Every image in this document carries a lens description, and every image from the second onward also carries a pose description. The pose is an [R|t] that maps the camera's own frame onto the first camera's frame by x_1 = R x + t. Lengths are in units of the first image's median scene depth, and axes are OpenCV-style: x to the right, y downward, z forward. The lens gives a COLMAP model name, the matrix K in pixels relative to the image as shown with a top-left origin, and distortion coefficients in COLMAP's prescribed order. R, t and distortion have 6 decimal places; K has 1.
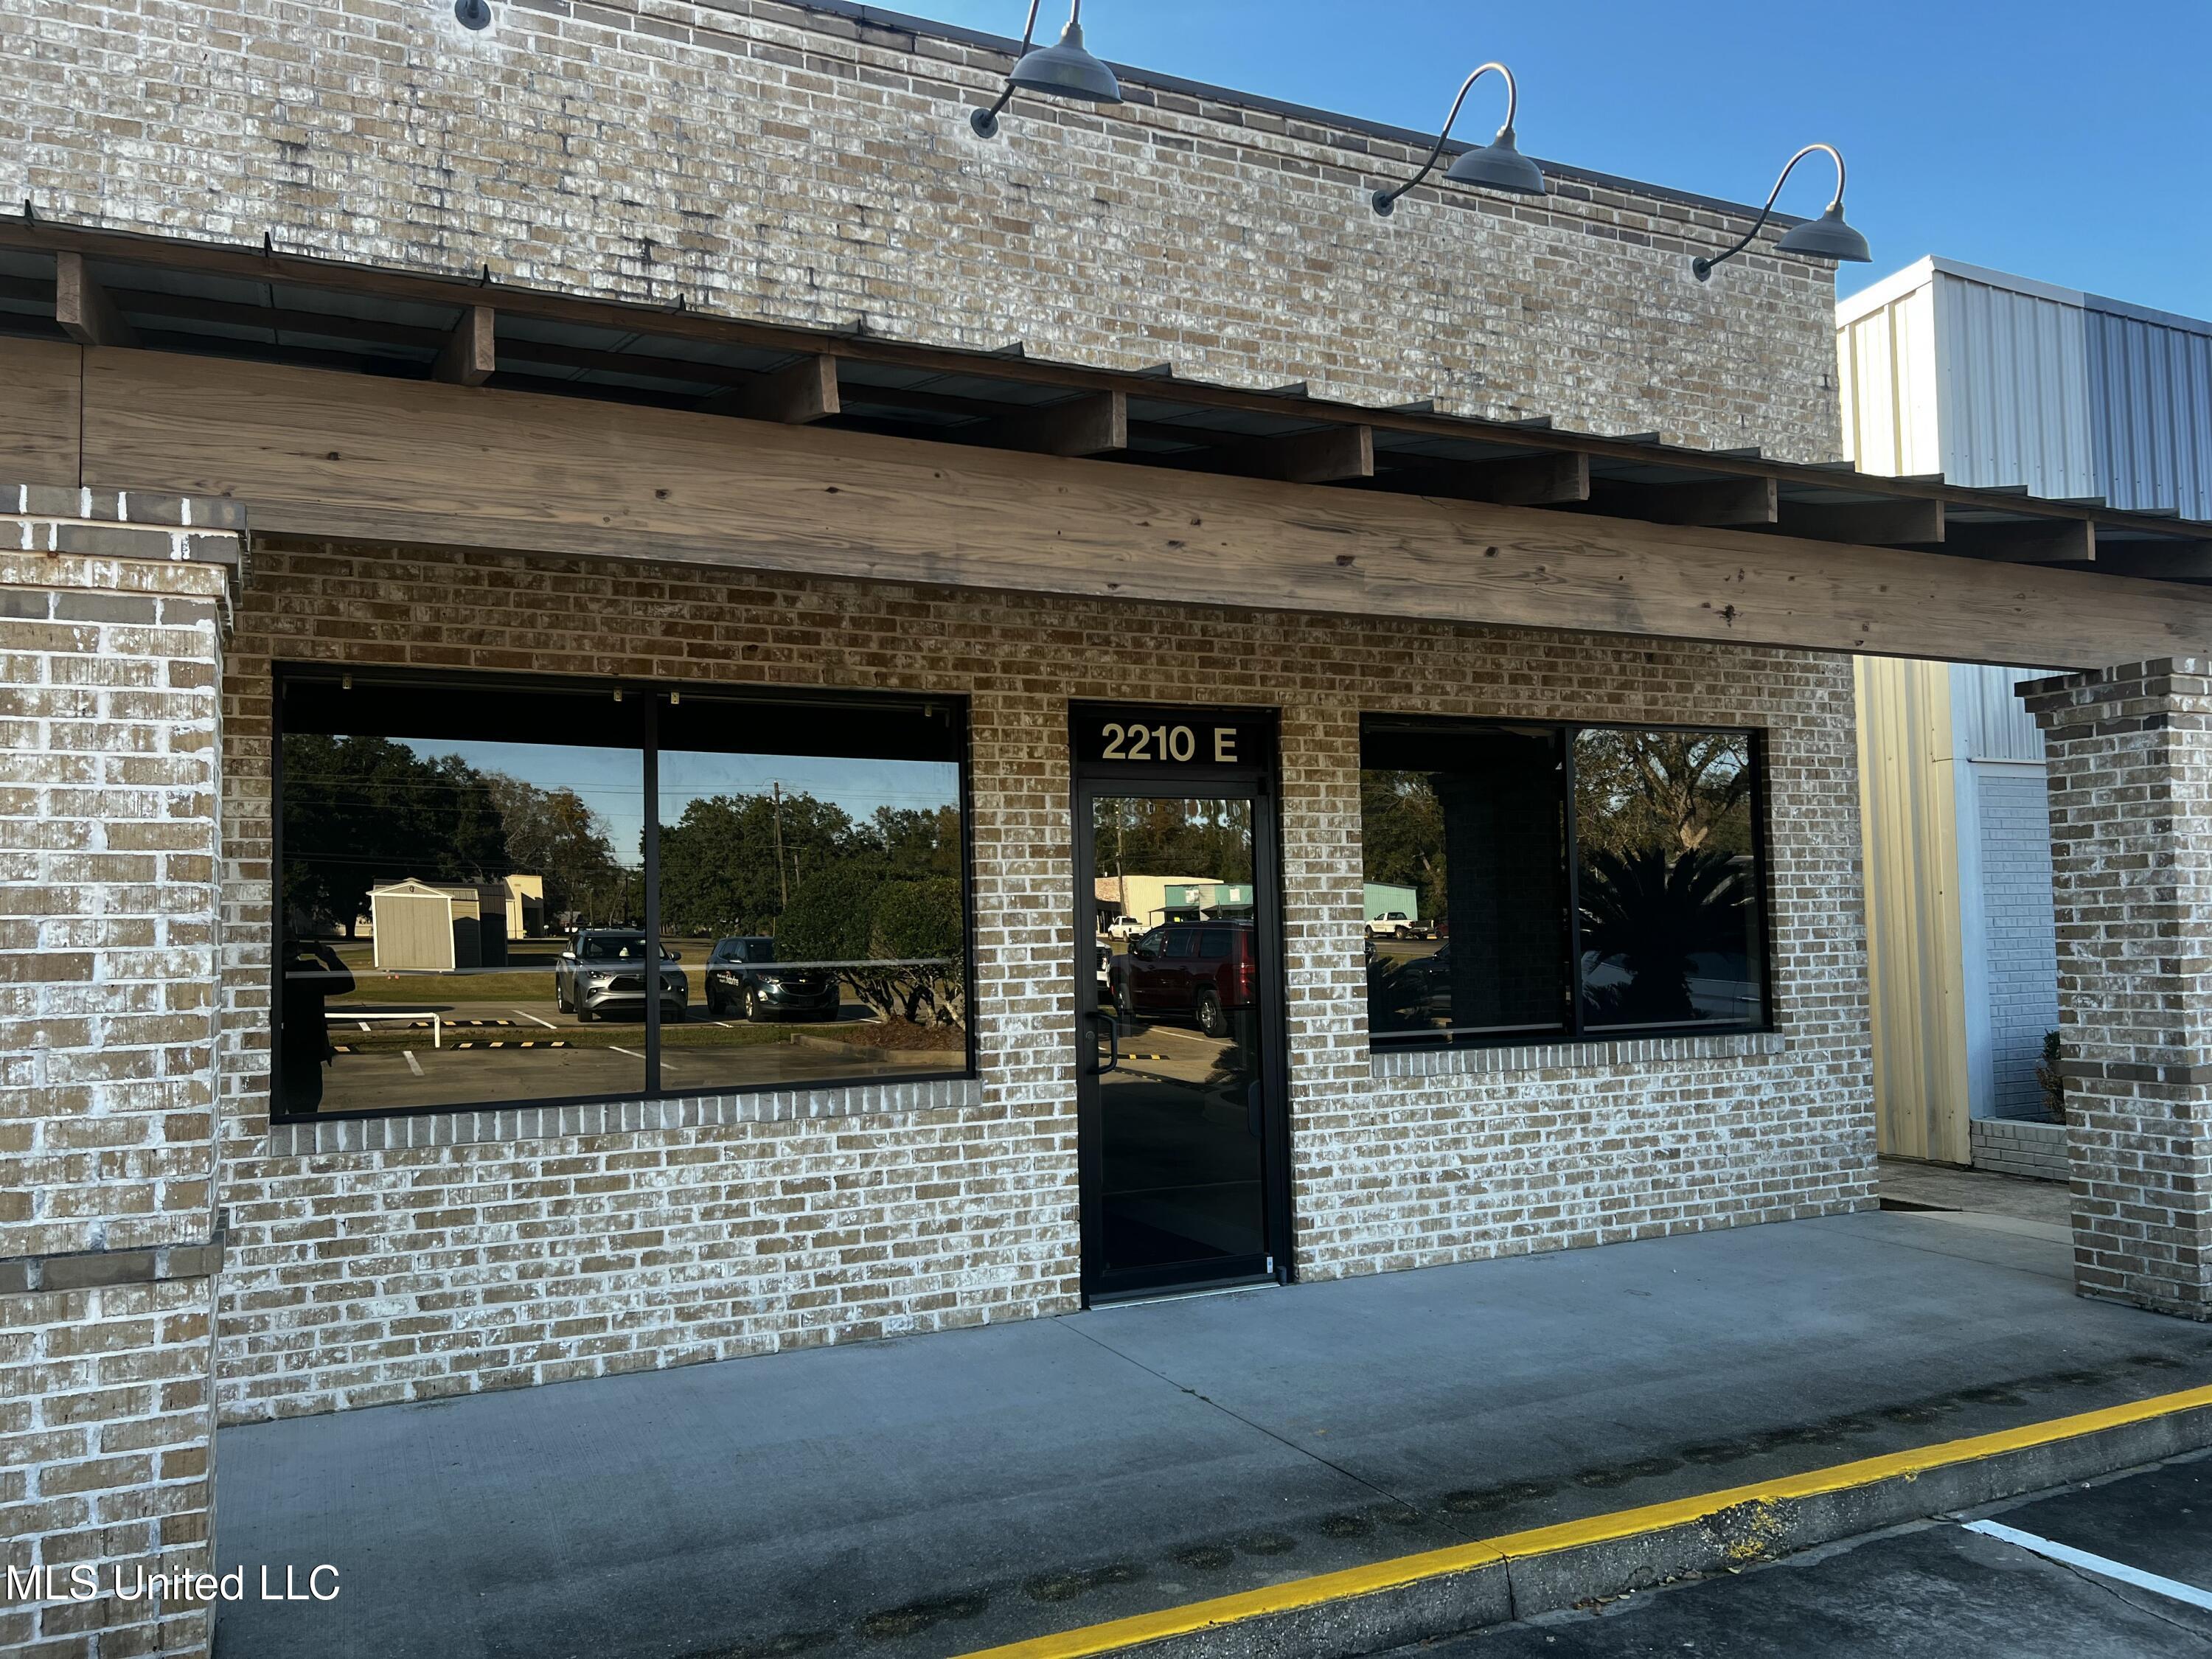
lens RADIAL K [[1660.3, 0, 1108.4], [0, 1660.3, 845.8], [0, 0, 1]] dist [0.064776, -0.070722]
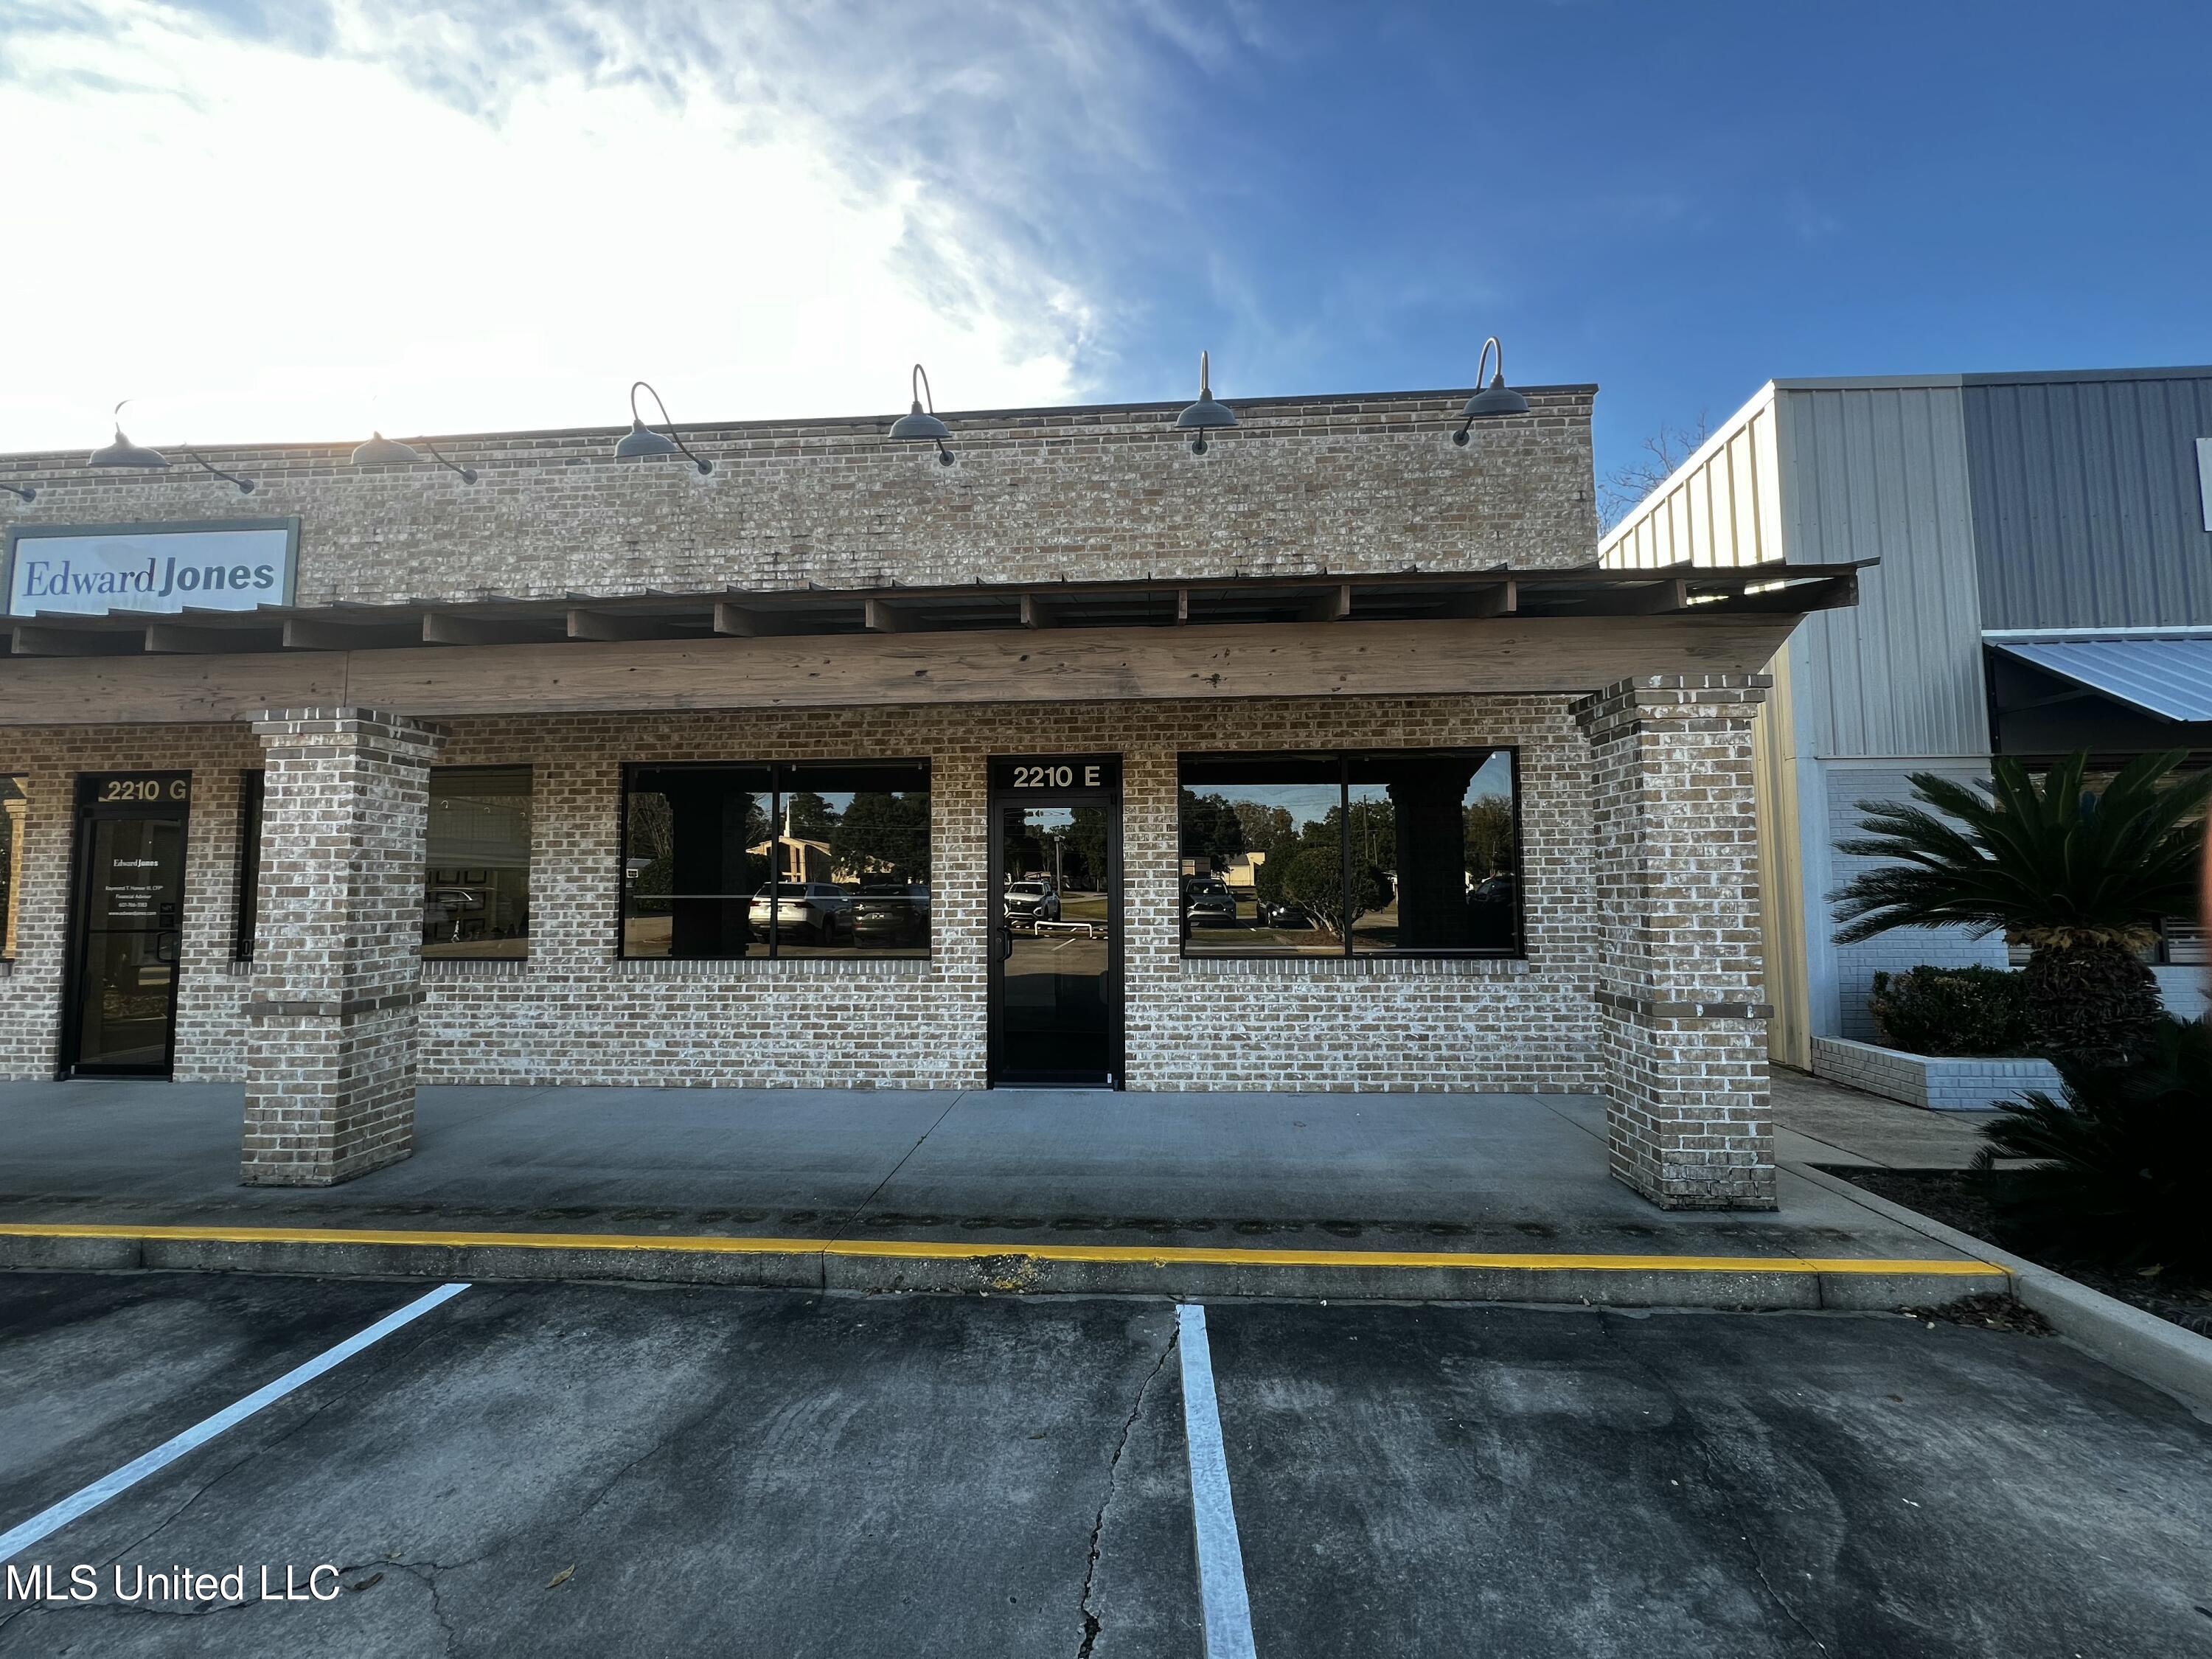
lens RADIAL K [[882.7, 0, 1099.3], [0, 882.7, 824.0], [0, 0, 1]] dist [-0.002929, 0.000555]
pose [[0.869472, -0.019113, -0.493612, 0.573046], [0.014641, 0.999809, -0.012924, 0.001218], [0.493764, 0.004010, 0.869586, 0.215480]]
